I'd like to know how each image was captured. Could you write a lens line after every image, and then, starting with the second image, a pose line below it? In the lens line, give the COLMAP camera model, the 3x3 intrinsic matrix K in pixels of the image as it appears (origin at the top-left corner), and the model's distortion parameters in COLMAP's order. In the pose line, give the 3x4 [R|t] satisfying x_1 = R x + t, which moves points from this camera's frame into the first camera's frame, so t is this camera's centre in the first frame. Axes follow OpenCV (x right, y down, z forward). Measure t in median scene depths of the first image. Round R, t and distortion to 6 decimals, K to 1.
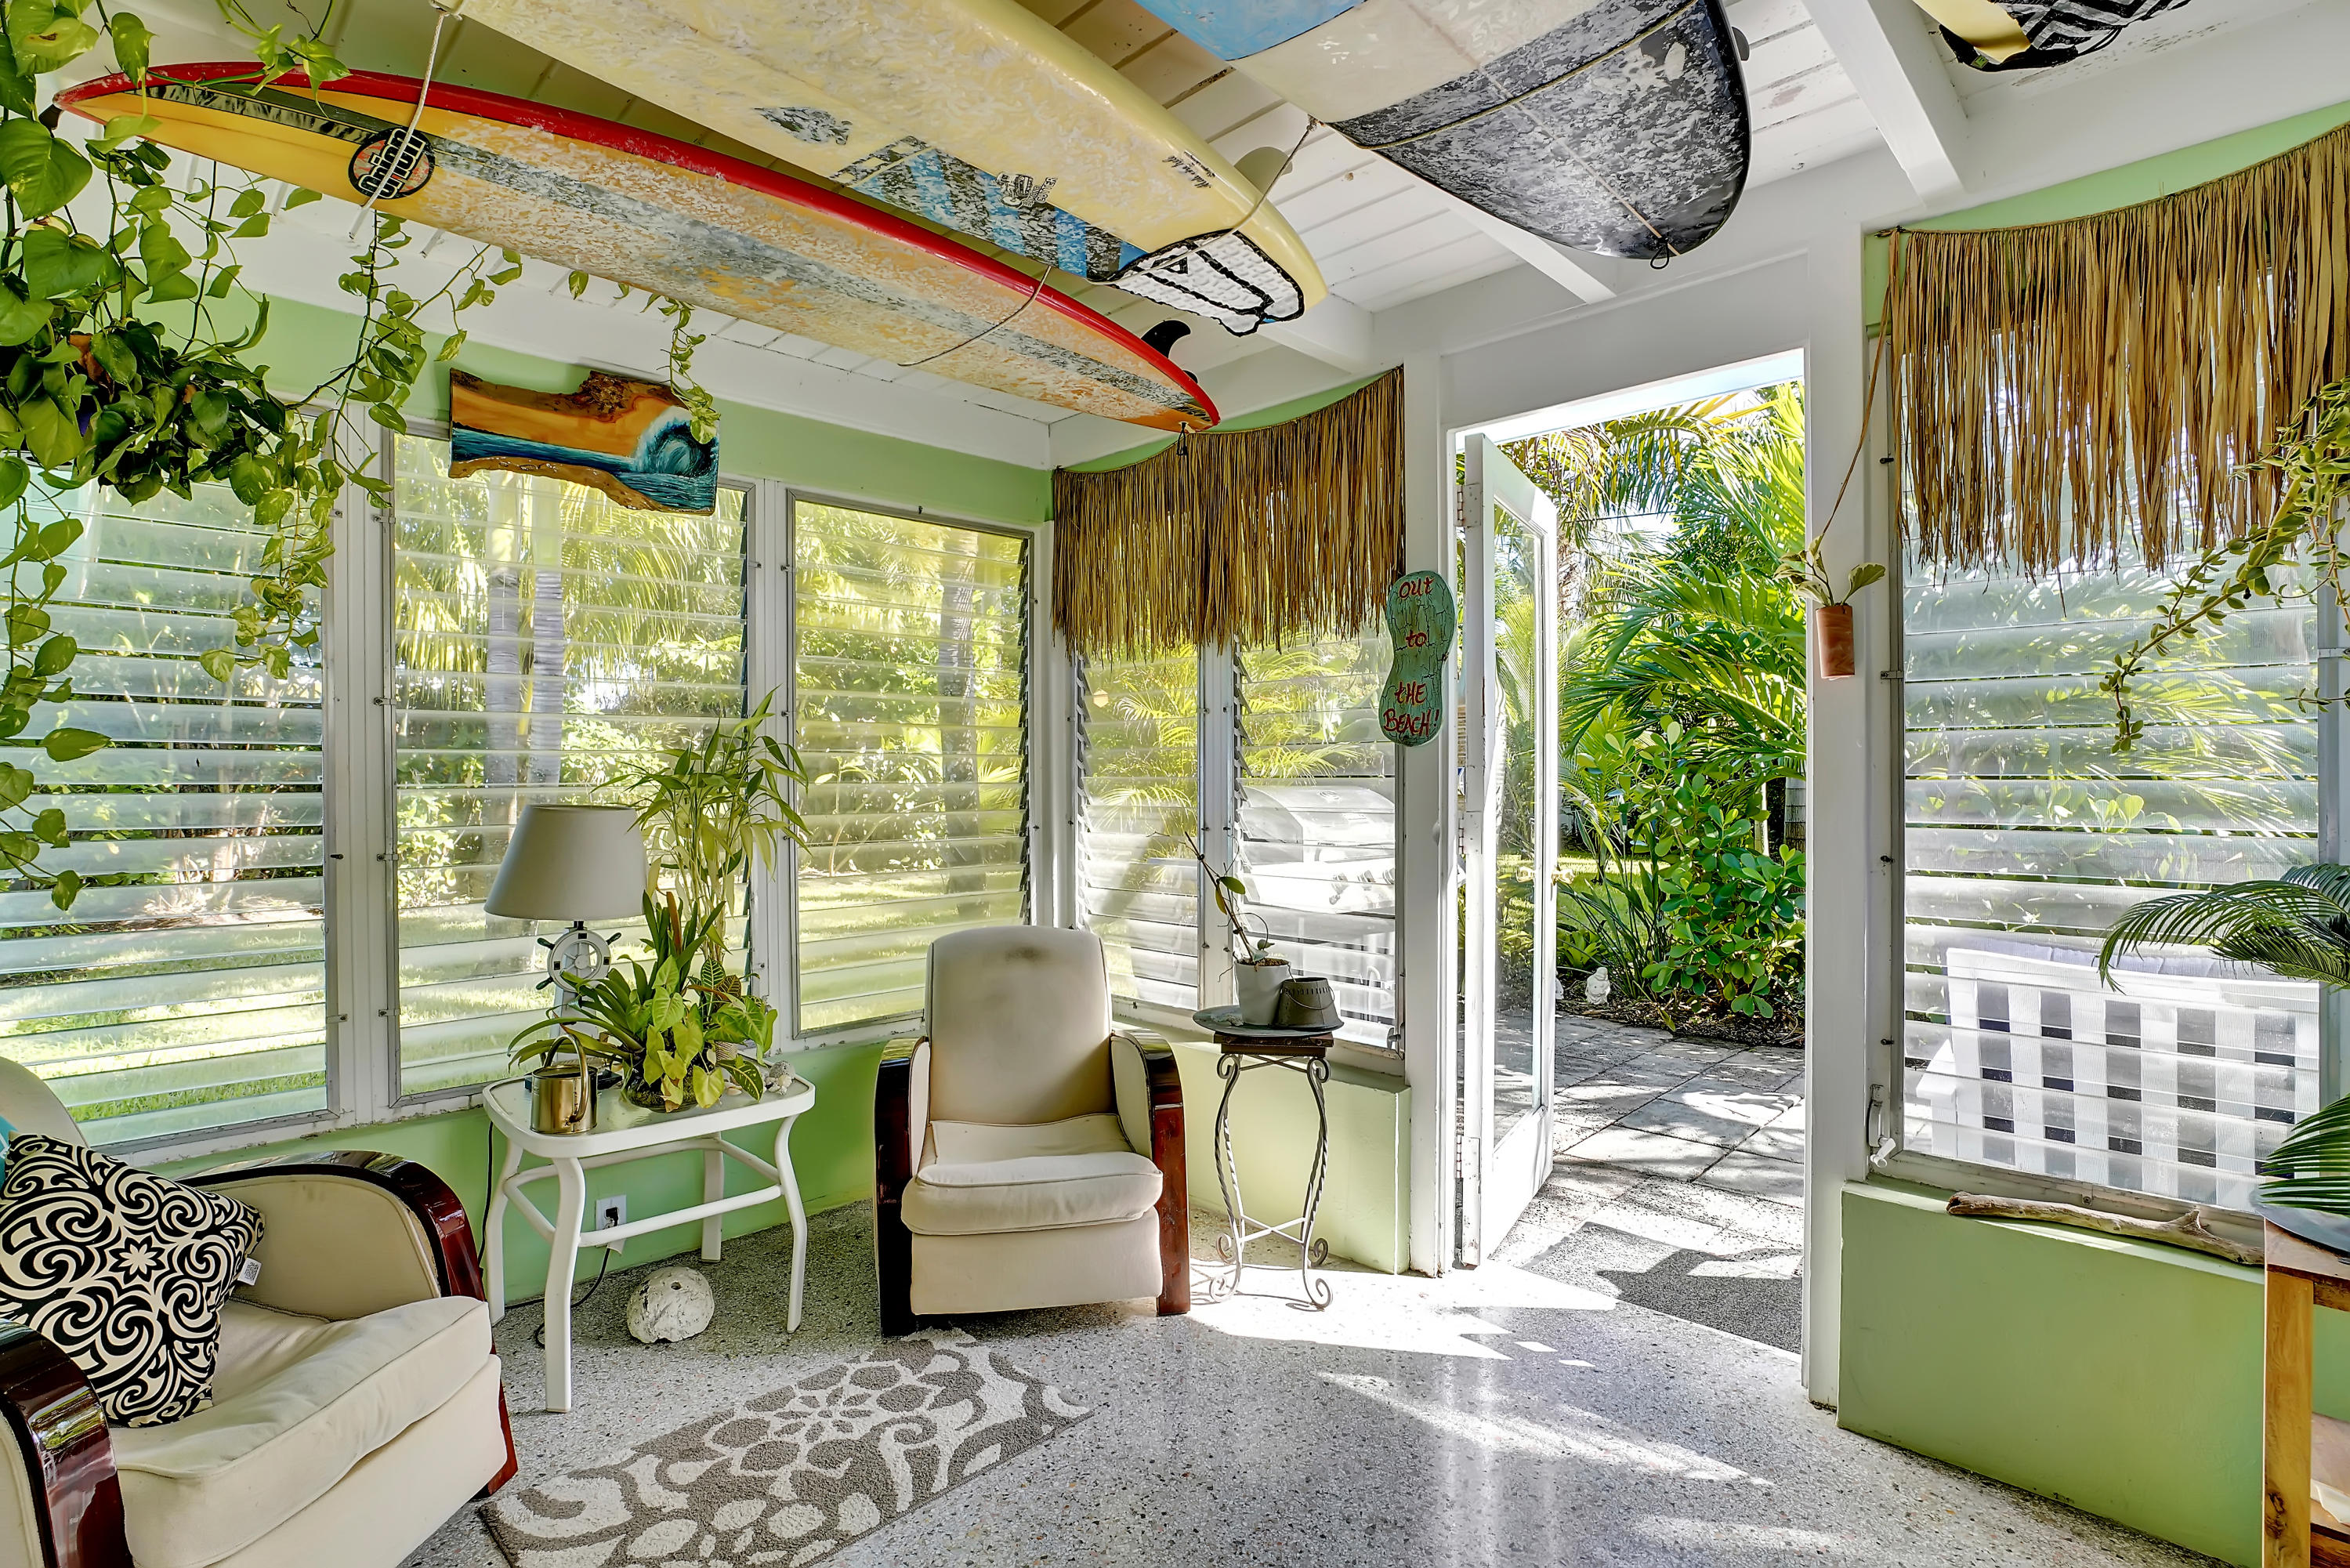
lens RADIAL K [[1135.4, 0, 1170.3], [0, 1135.4, 782.2], [0, 0, 1]] dist [0.002729, 0.000481]
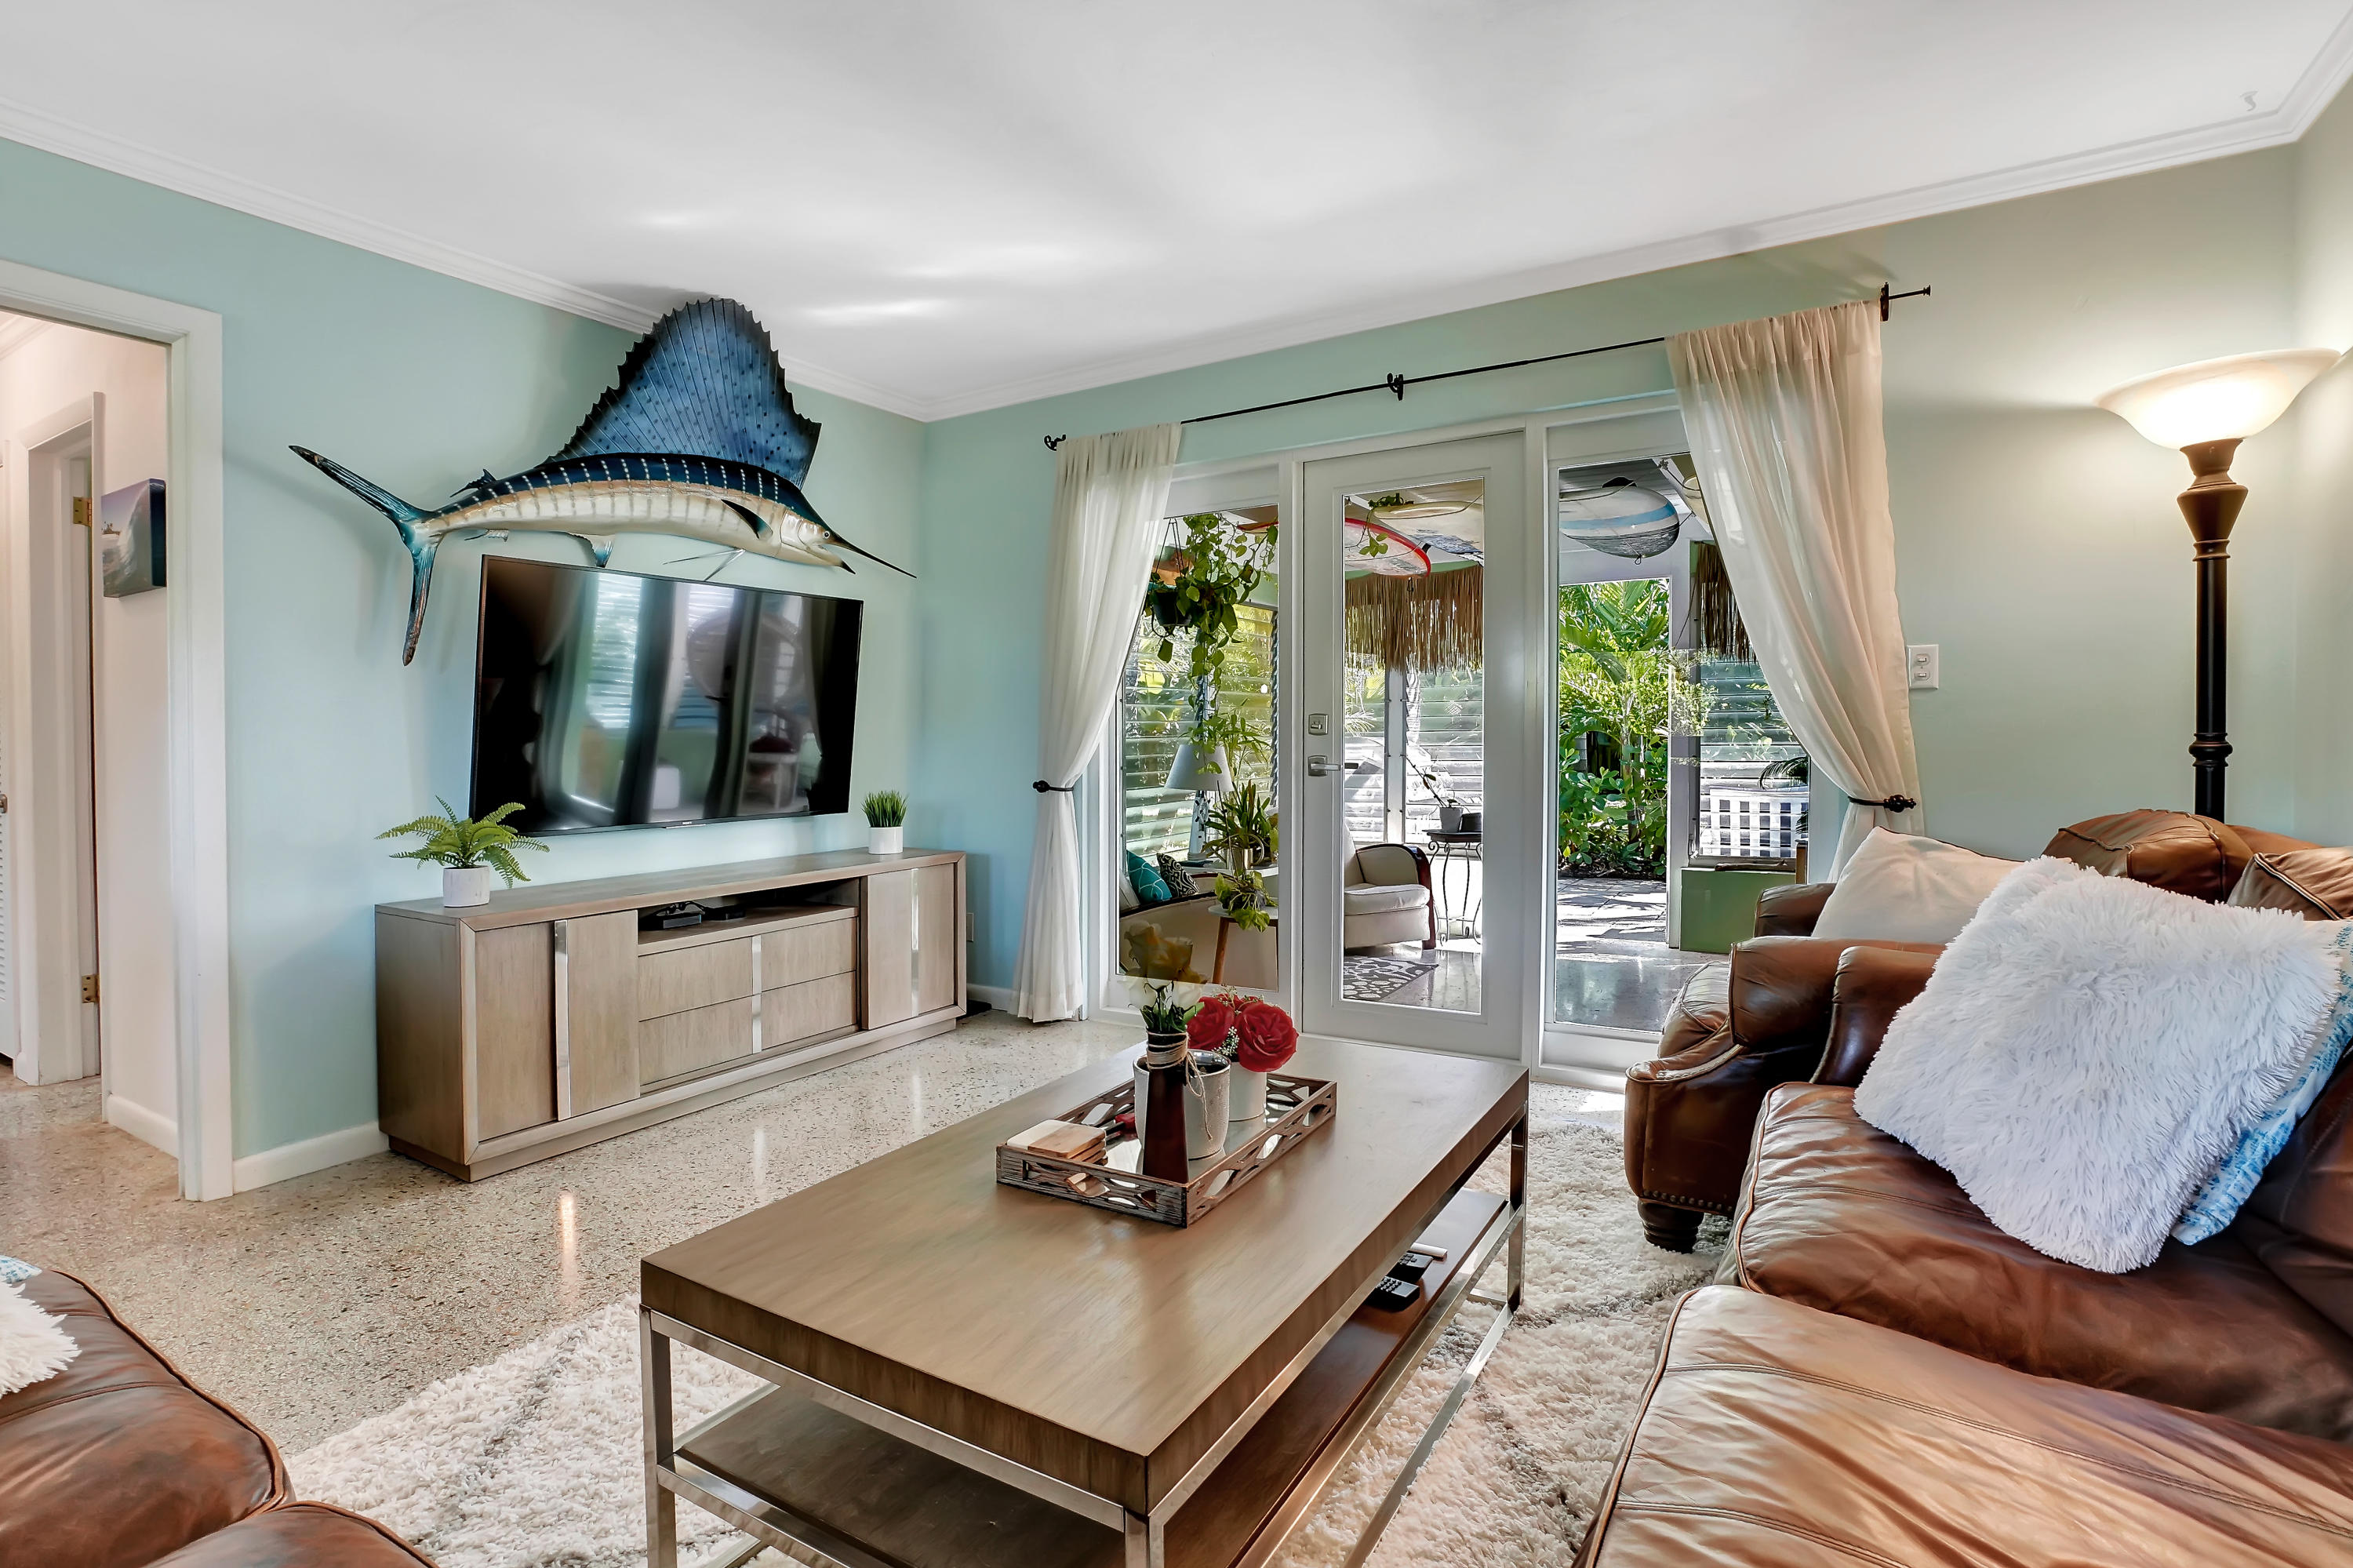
lens RADIAL K [[1136.8, 0, 1177.8], [0, 1136.8, 776.5], [0, 0, 1]] dist [0.002729, 0.000481]
pose [[0.976858, -0.012580, 0.213519, -1.321831], [0.004273, 0.999217, 0.039325, -0.004425], [-0.213847, -0.037503, 0.976147, -1.610845]]
